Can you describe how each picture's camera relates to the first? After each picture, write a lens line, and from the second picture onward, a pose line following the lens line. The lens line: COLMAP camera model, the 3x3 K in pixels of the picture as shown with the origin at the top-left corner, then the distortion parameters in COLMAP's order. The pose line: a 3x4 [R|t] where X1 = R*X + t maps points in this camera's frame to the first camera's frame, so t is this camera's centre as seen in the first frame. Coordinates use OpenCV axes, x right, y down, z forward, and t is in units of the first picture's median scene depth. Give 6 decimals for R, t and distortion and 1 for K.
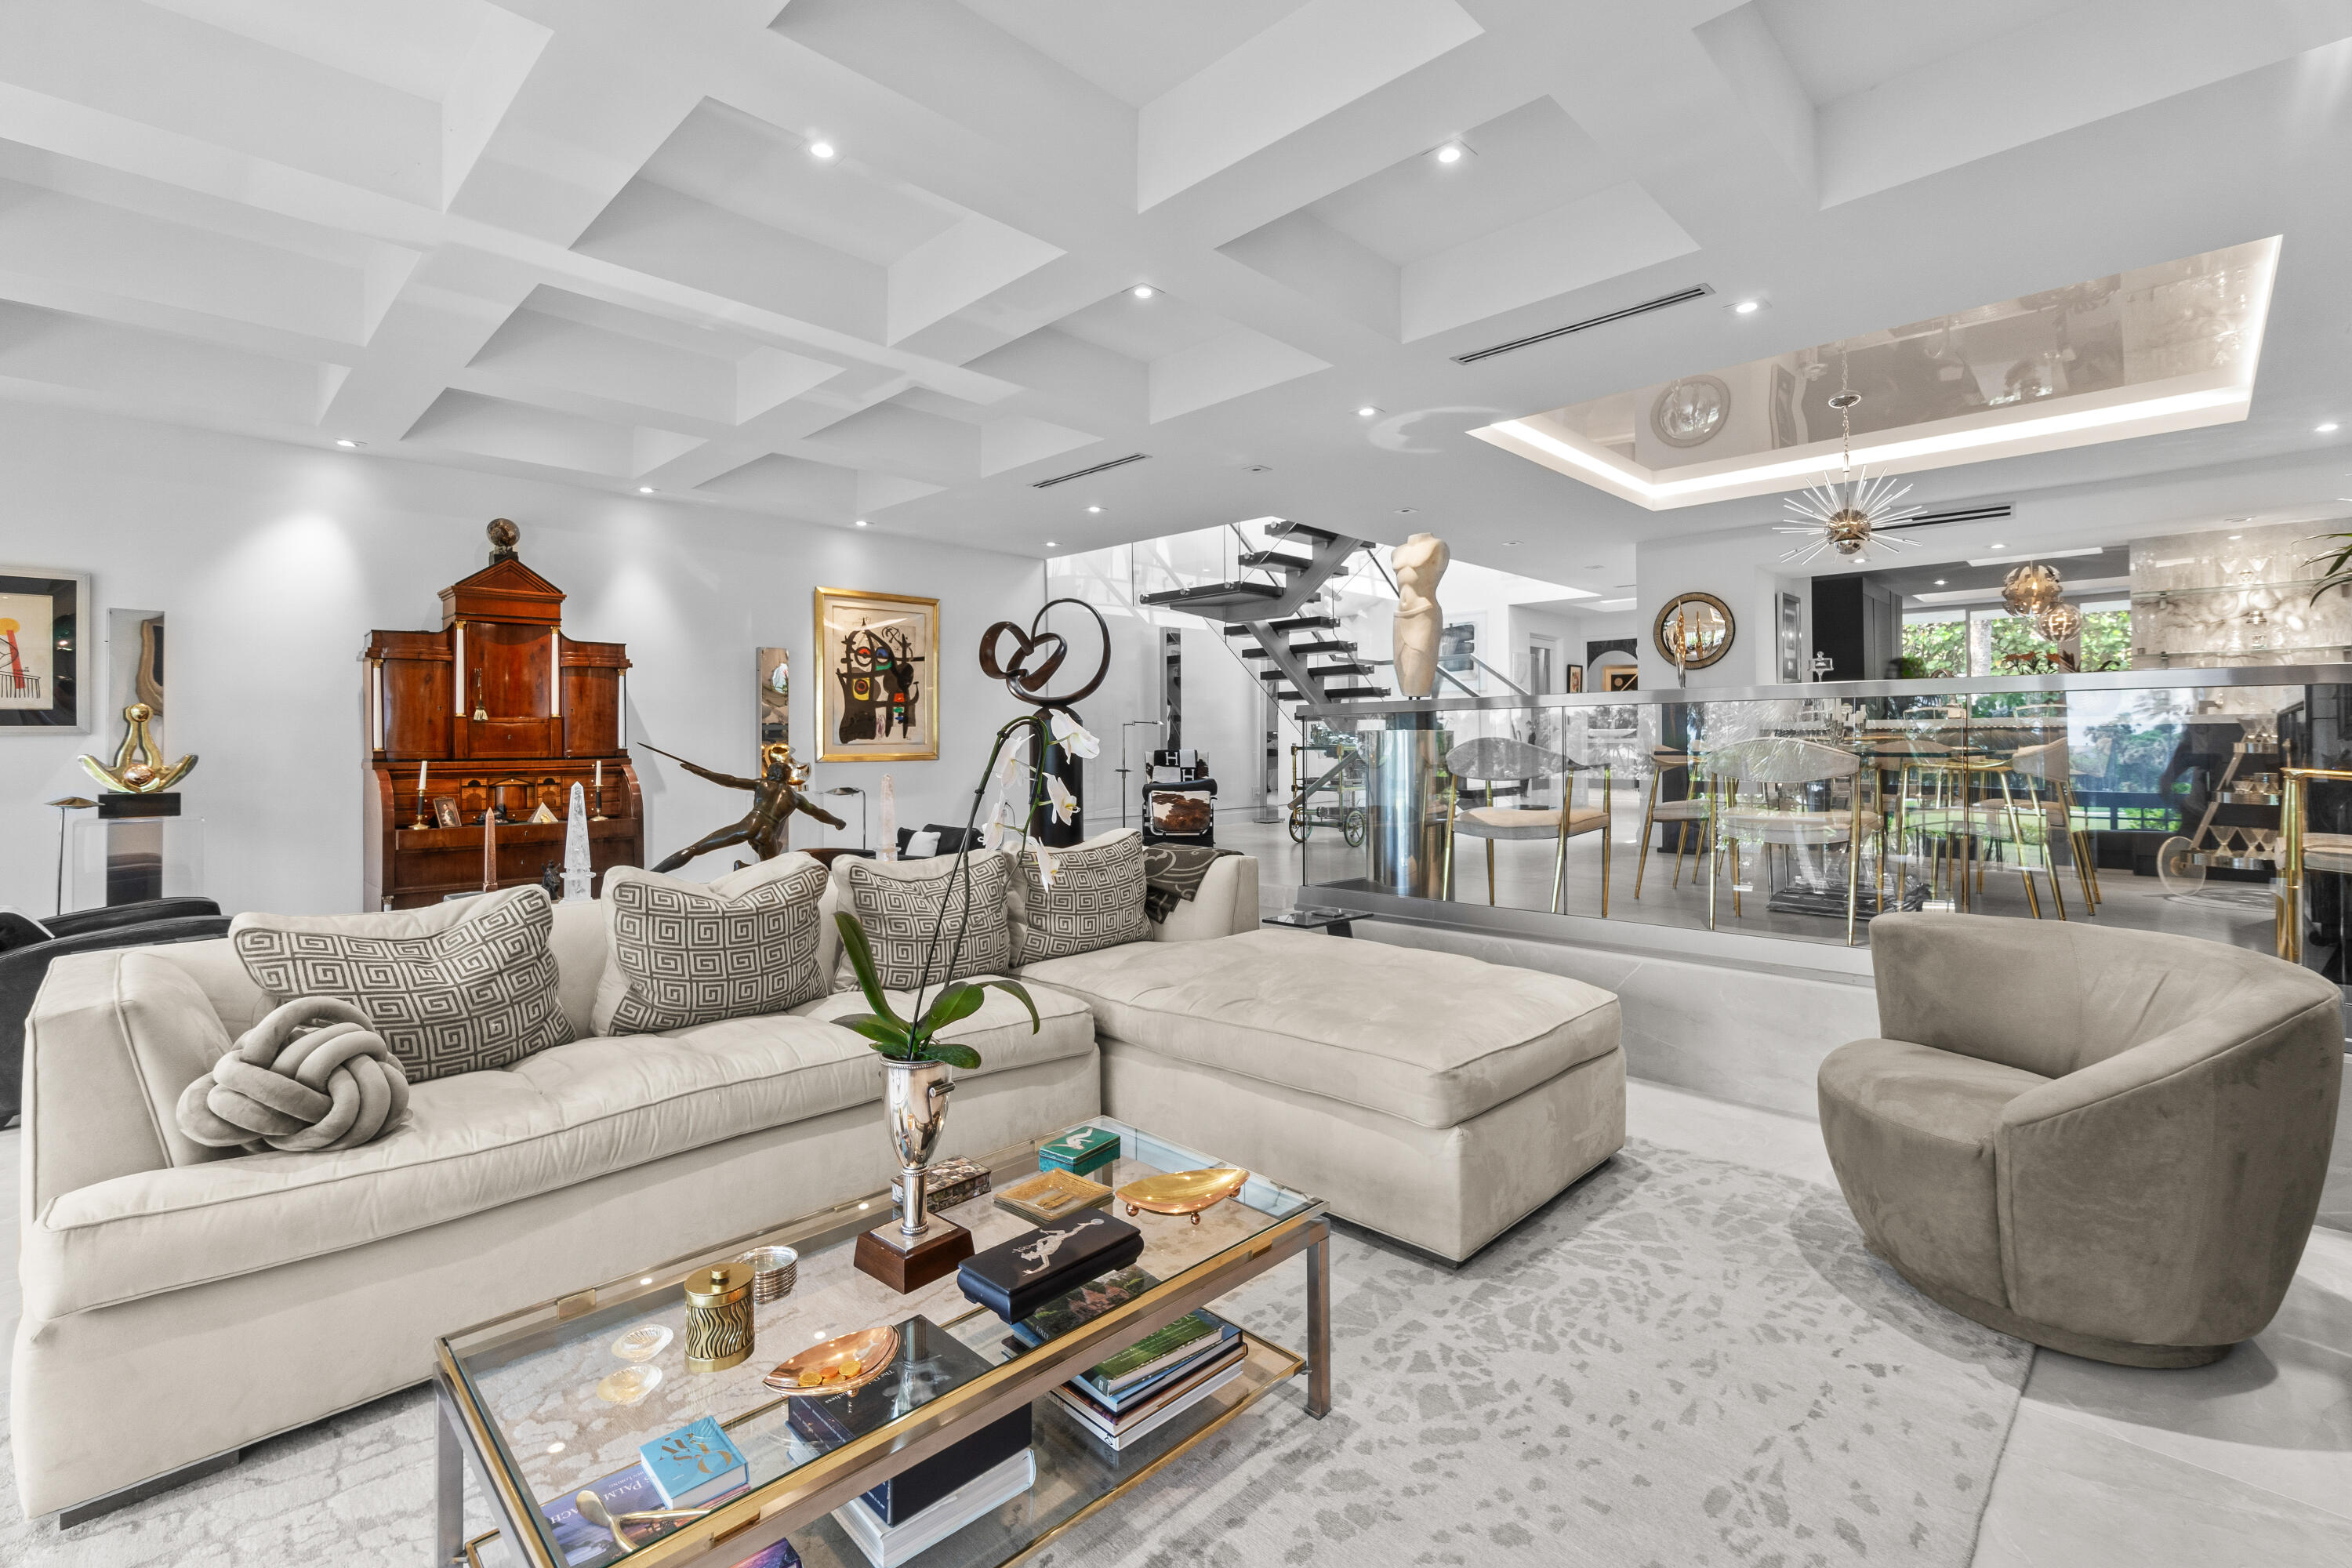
lens RADIAL K [[1018.3, 0, 1178.4], [0, 1018.3, 761.6], [0, 0, 1]] dist [-0.006071, 0.001388]
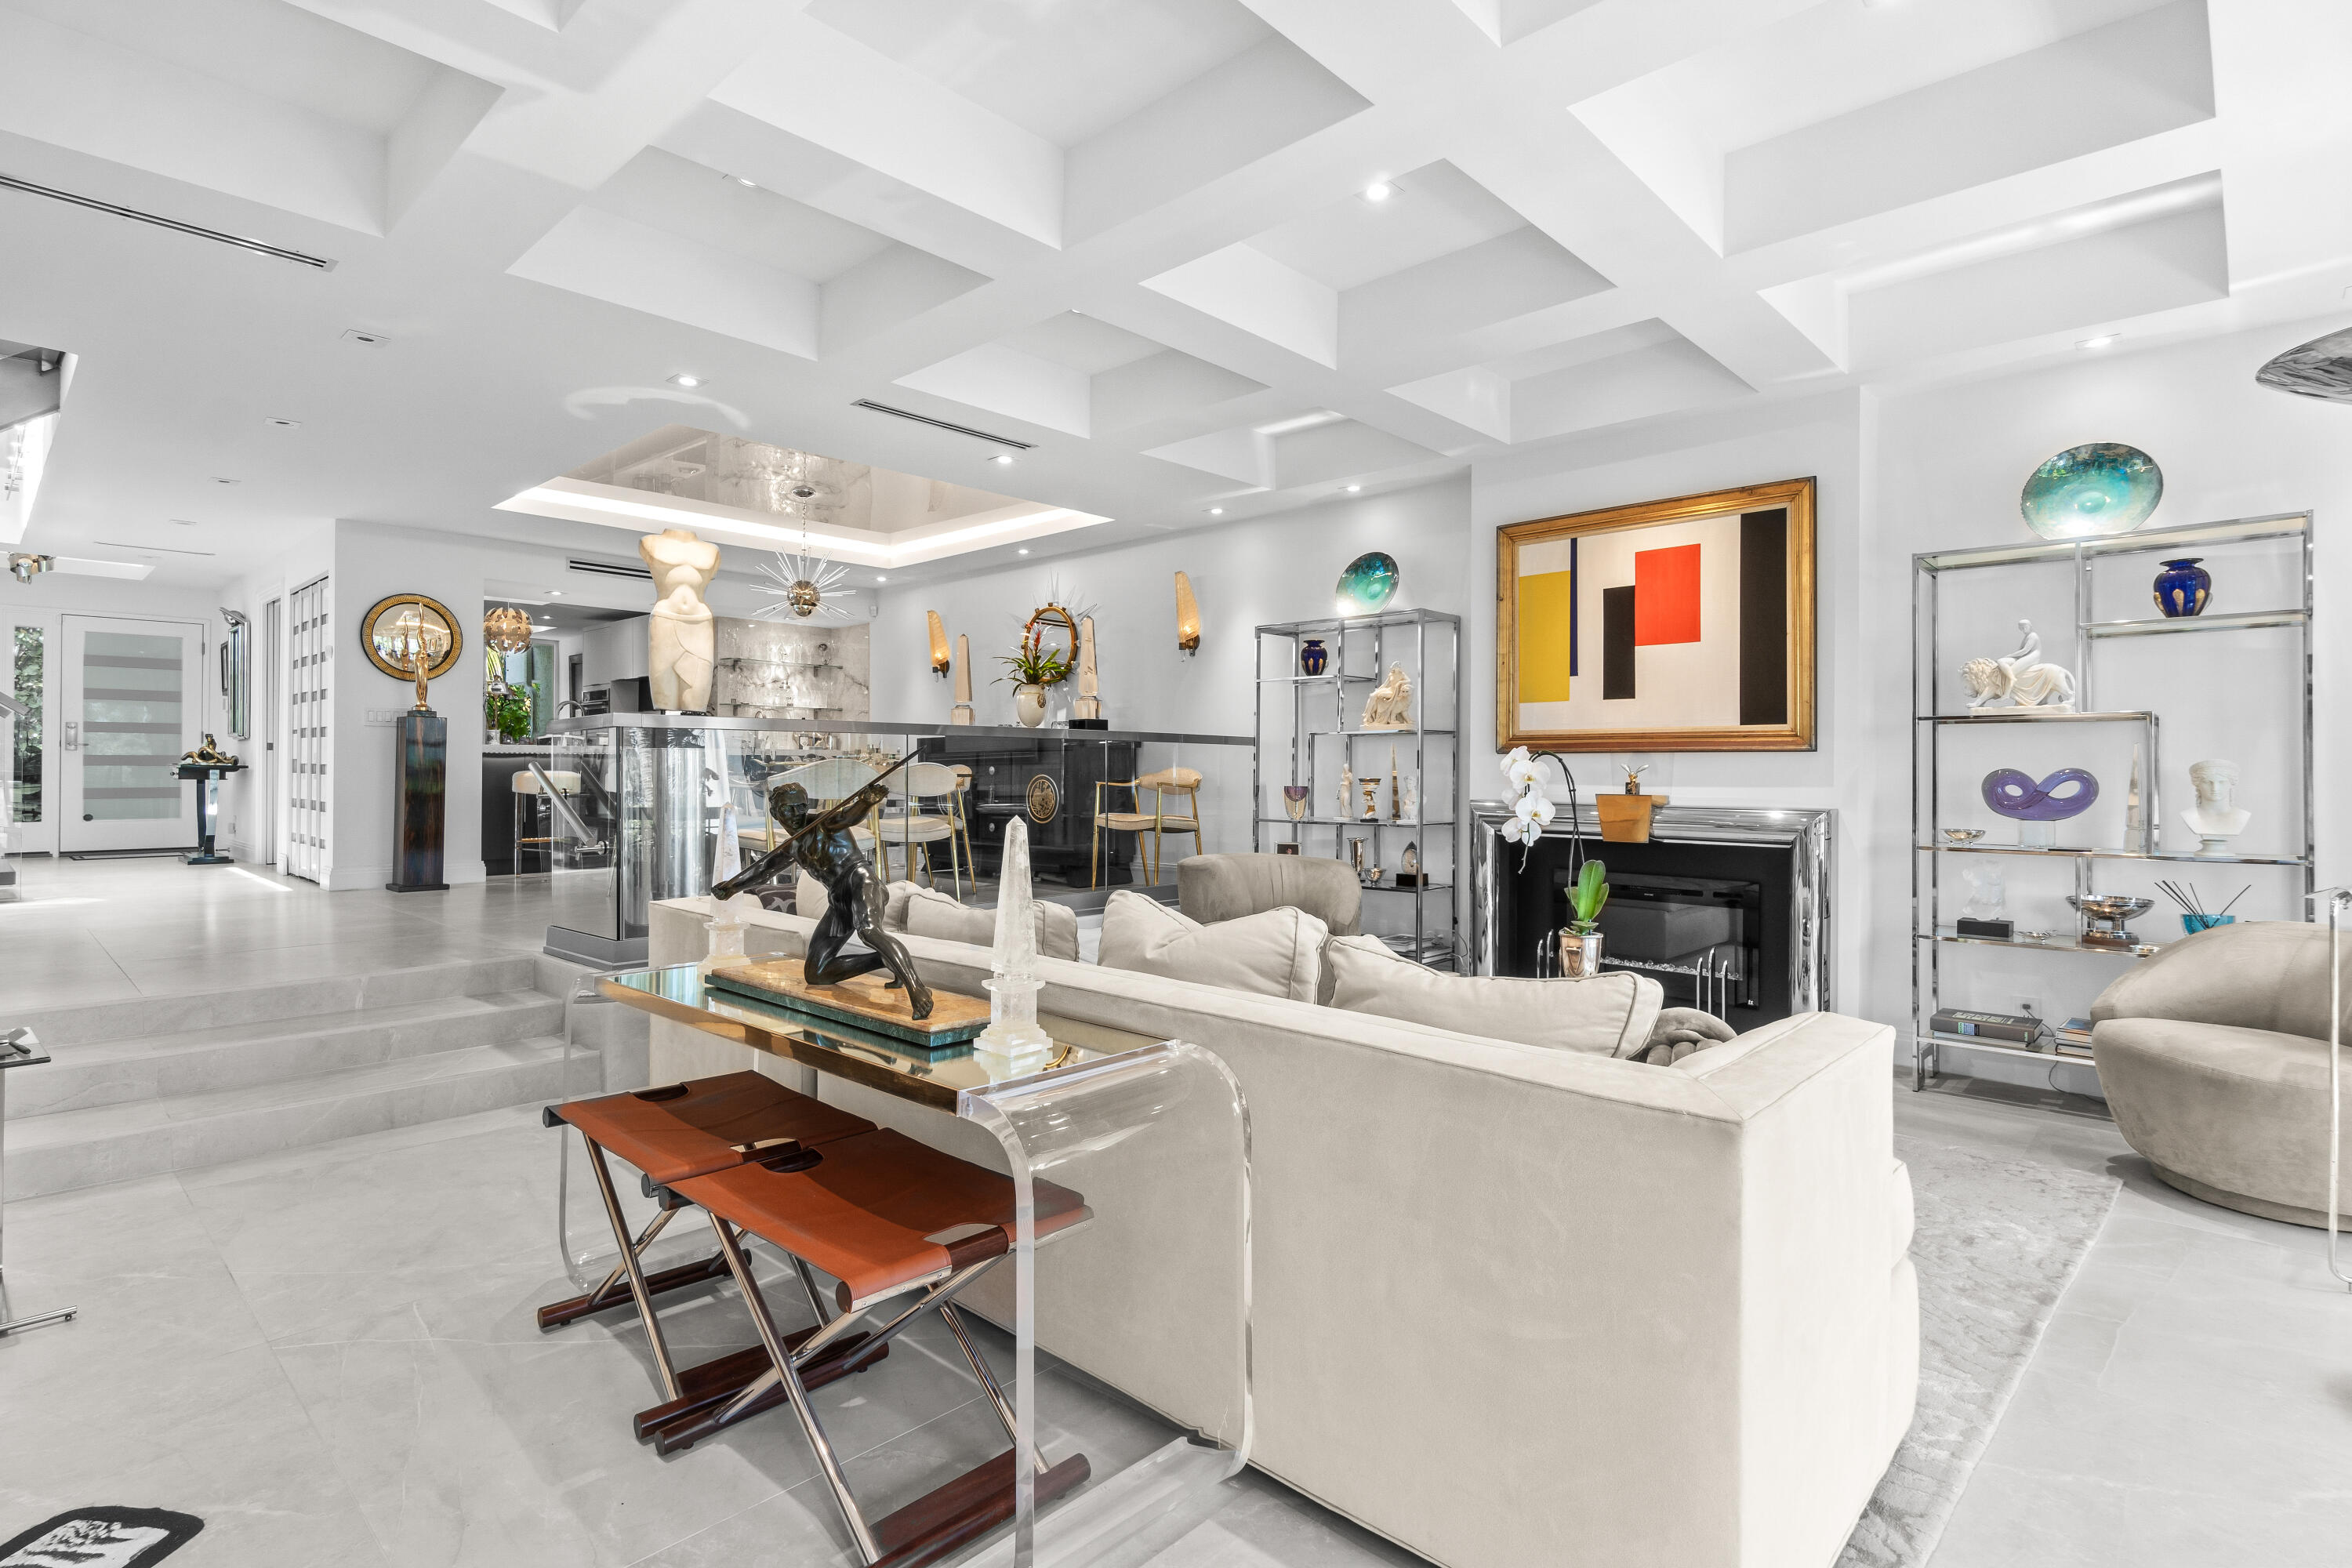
lens RADIAL K [[1141.8, 0, 1171.4], [0, 1141.8, 786.2], [0, 0, 1]] dist [-0.000200, -0.000947]
pose [[-0.020802, -0.008641, 0.999746, -0.688196], [0.012657, 0.999880, 0.008905, -0.001815], [-0.999703, 0.012839, -0.020690, 0.527472]]
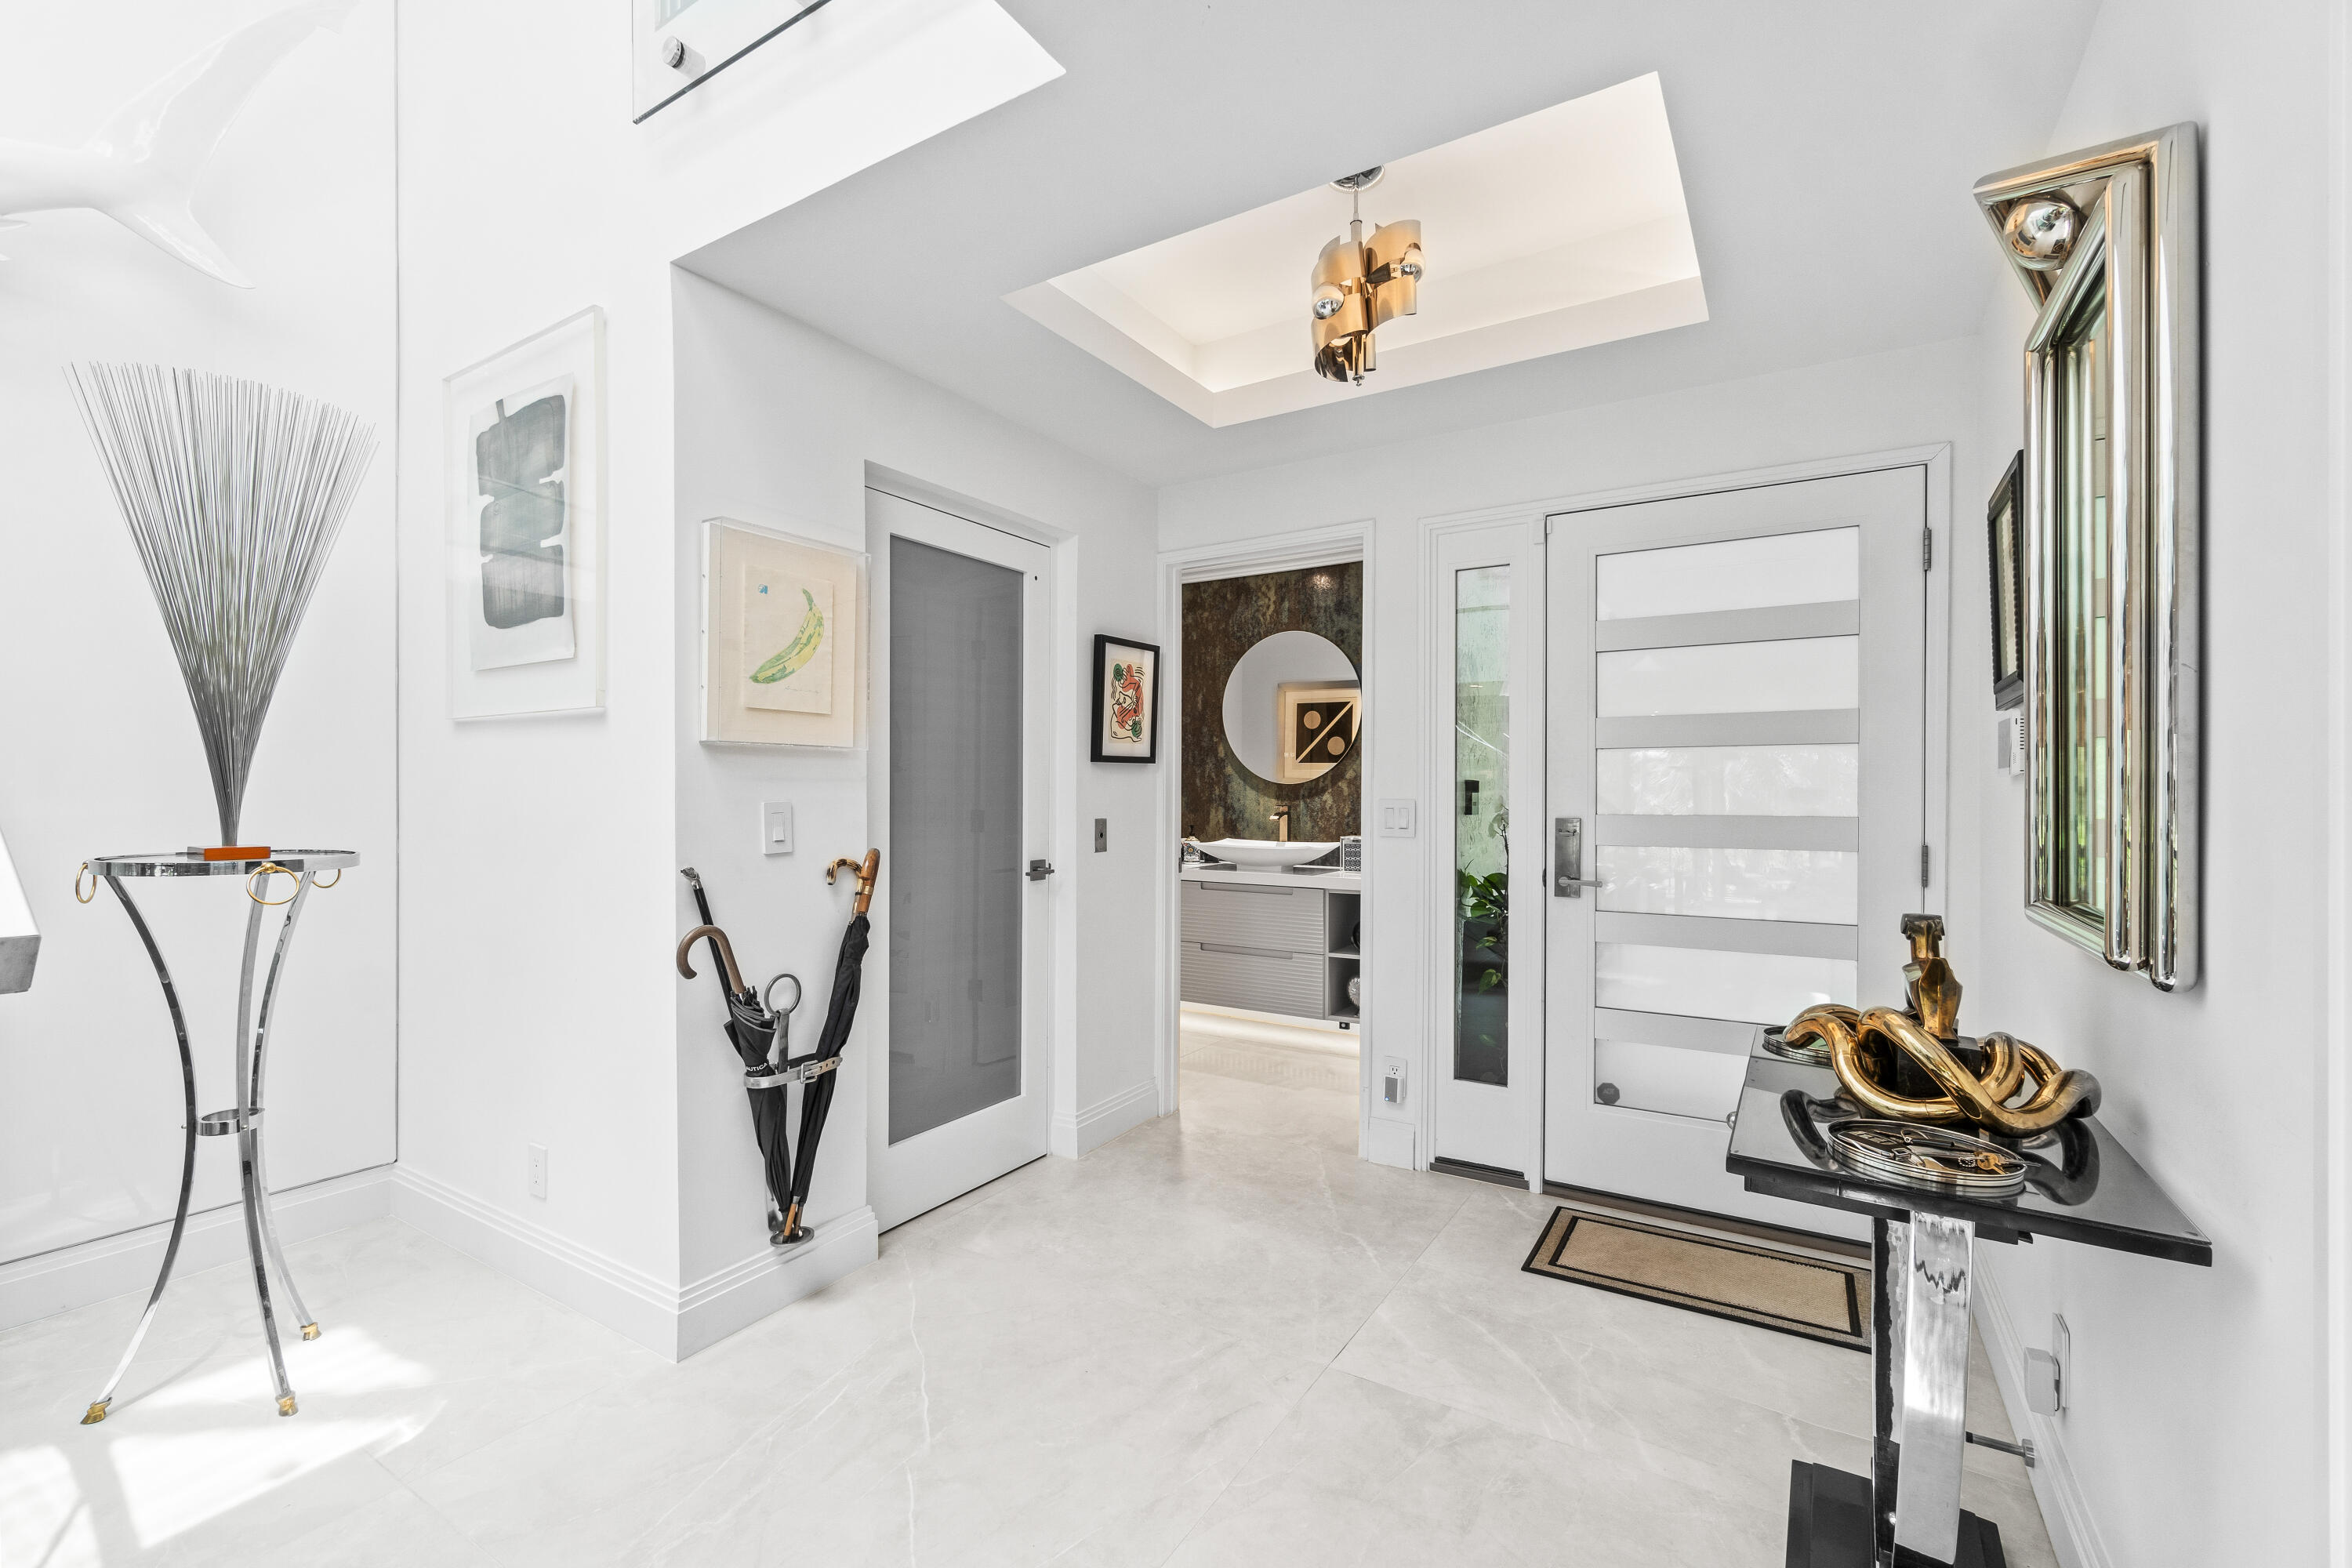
lens RADIAL K [[1018.3, 0, 1176.4], [0, 1018.3, 806.7], [0, 0, 1]] dist [-0.006071, 0.001388]
pose [[0.975006, -0.002703, 0.222163, 0.815241], [0.003797, 0.999983, -0.004500, -0.113910], [-0.222147, 0.005231, 0.974999, 1.727806]]
